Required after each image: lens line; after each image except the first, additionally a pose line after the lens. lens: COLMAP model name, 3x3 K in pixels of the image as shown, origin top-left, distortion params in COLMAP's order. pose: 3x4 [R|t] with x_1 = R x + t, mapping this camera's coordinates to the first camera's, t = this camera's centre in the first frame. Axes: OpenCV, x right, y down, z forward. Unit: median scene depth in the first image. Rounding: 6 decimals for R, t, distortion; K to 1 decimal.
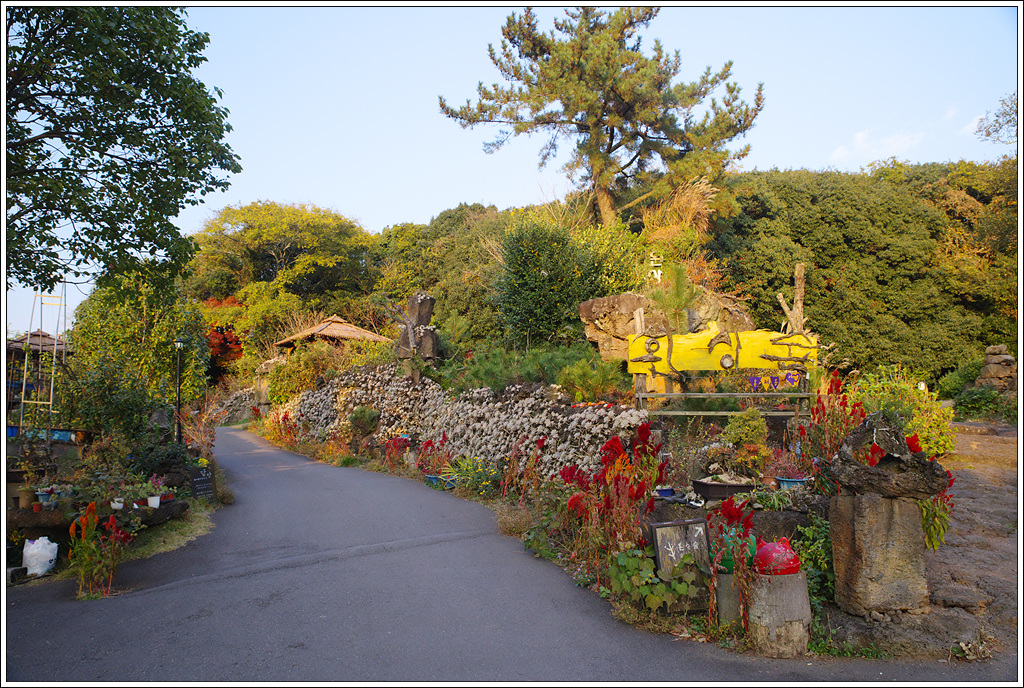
lens RADIAL K [[843.4, 0, 511.0], [0, 843.4, 347.6], [0, 0, 1]] dist [-0.003610, 0.004509]
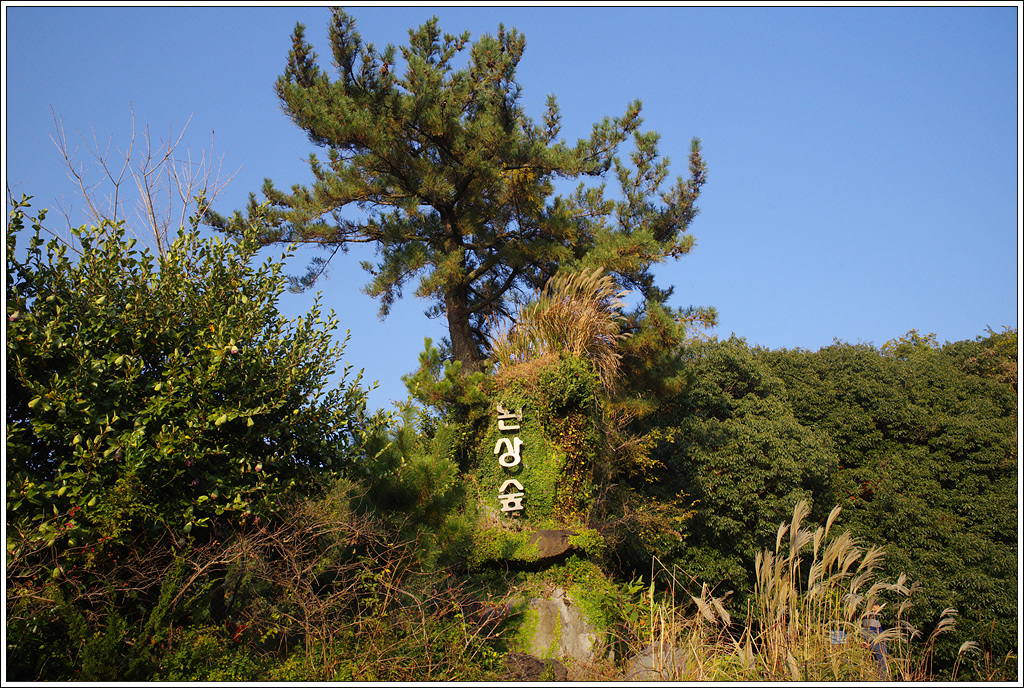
lens RADIAL K [[742.7, 0, 513.6], [0, 742.7, 333.8], [0, 0, 1]] dist [-0.043573, 0.006972]
pose [[0.997458, -0.047033, -0.053535, 0.152714], [0.025797, 0.938628, -0.343966, -0.000599], [0.066427, 0.341711, 0.937455, 0.439499]]
